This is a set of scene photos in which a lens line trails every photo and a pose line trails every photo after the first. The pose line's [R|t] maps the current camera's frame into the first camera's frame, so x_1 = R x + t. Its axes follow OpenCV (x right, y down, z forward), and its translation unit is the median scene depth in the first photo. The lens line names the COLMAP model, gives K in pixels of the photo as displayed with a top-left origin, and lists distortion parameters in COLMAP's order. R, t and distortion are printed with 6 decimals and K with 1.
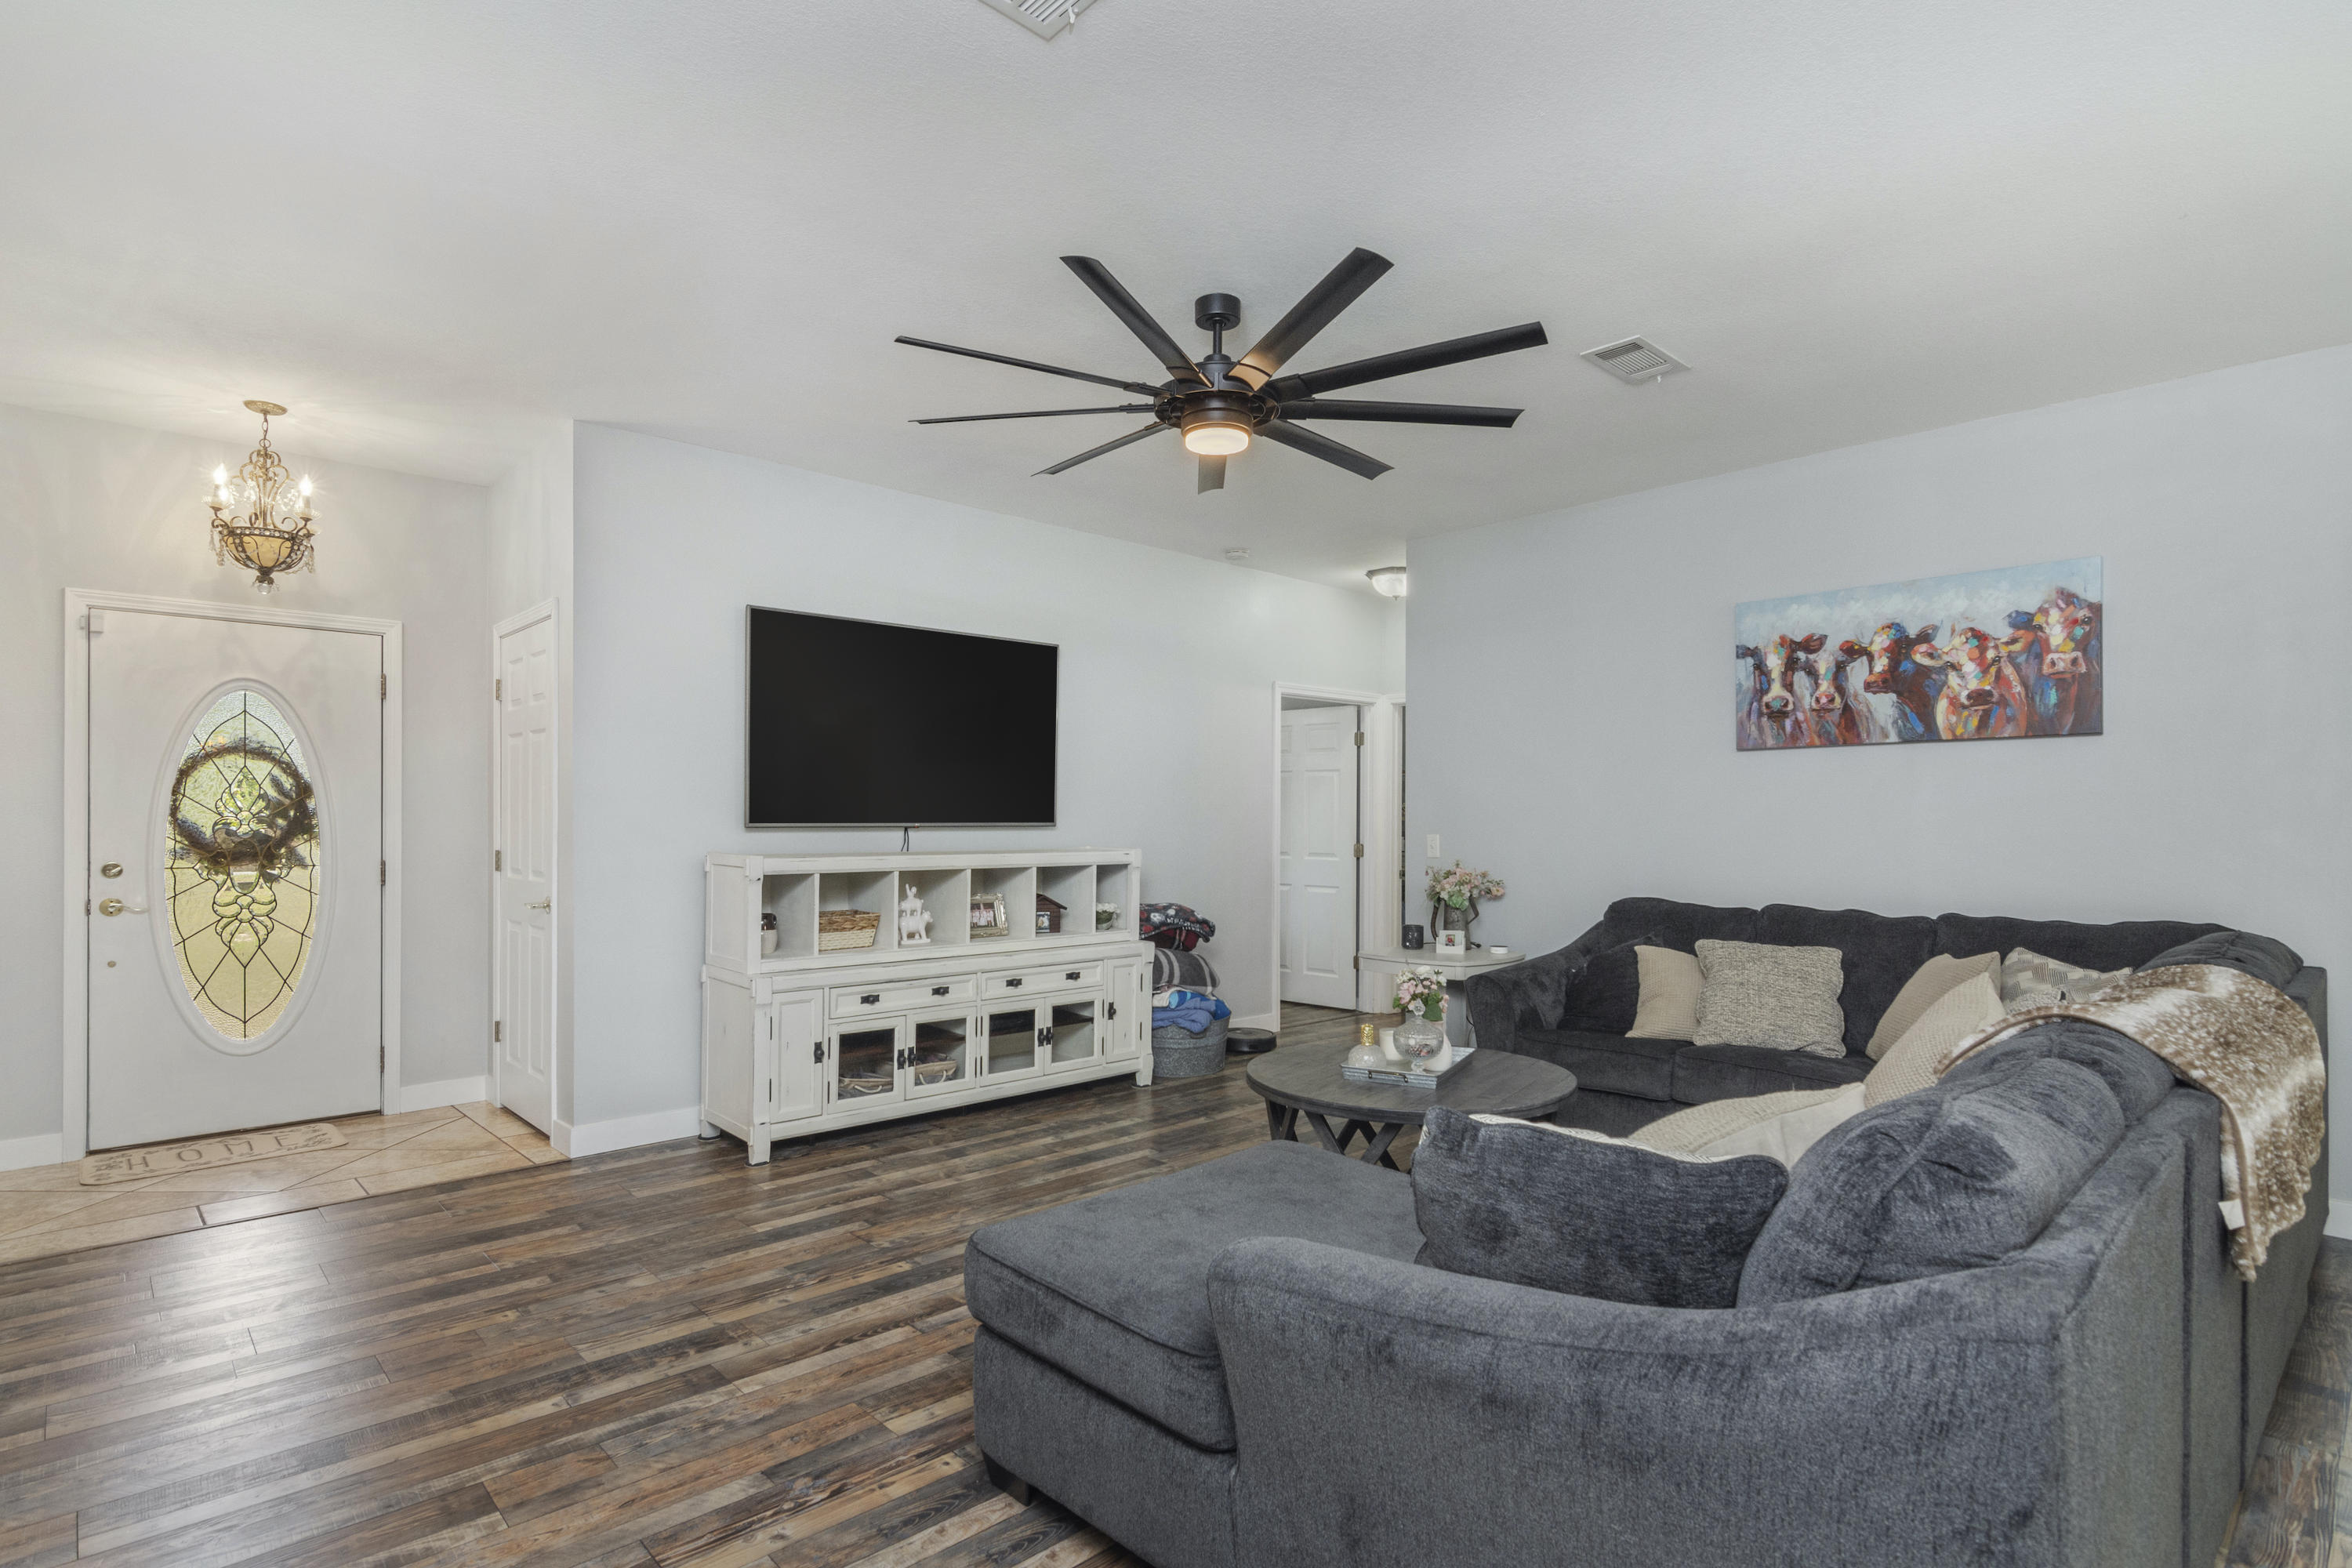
lens RADIAL K [[1173.1, 0, 1193.1], [0, 1173.1, 826.2], [0, 0, 1]] dist [-0.003549, 0.000559]
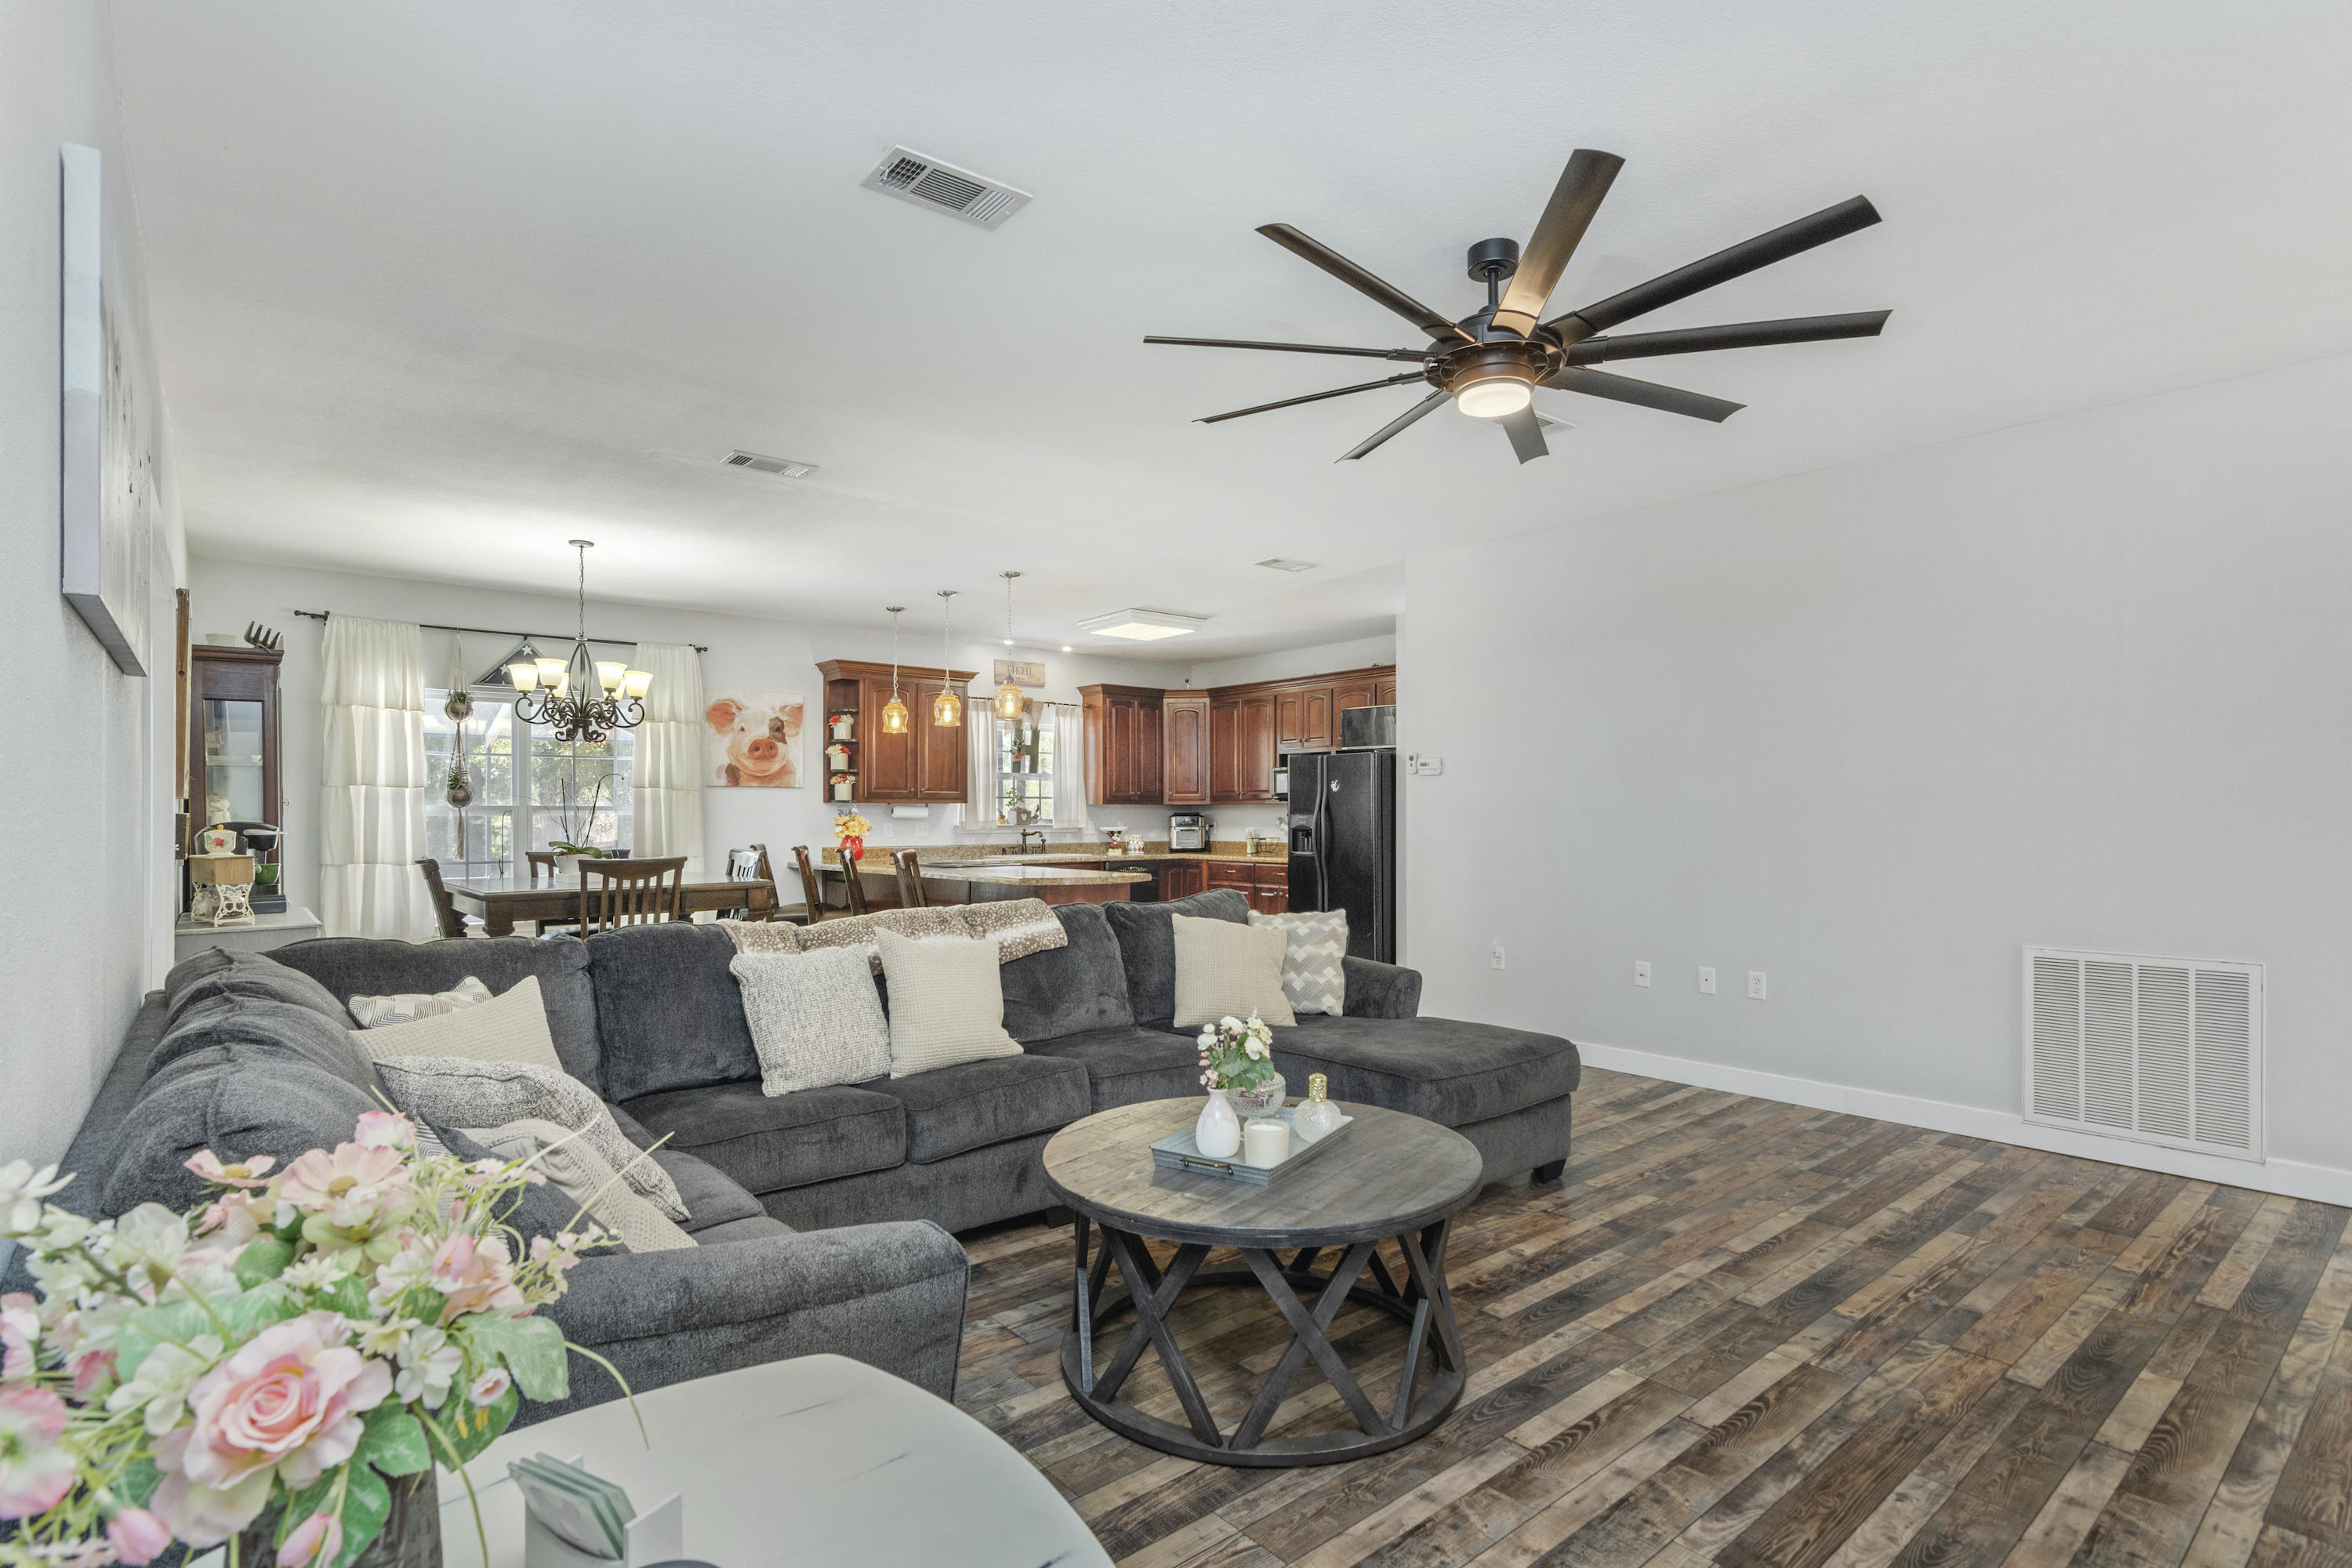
lens RADIAL K [[1140.9, 0, 1175.2], [0, 1140.9, 818.7], [0, 0, 1]] dist [-0.000550, 0.000319]
pose [[-0.997325, -0.002527, 0.073056, 0.195533], [-0.002052, 0.999976, 0.006574, -0.007349], [-0.073071, 0.006406, -0.997306, 1.822544]]
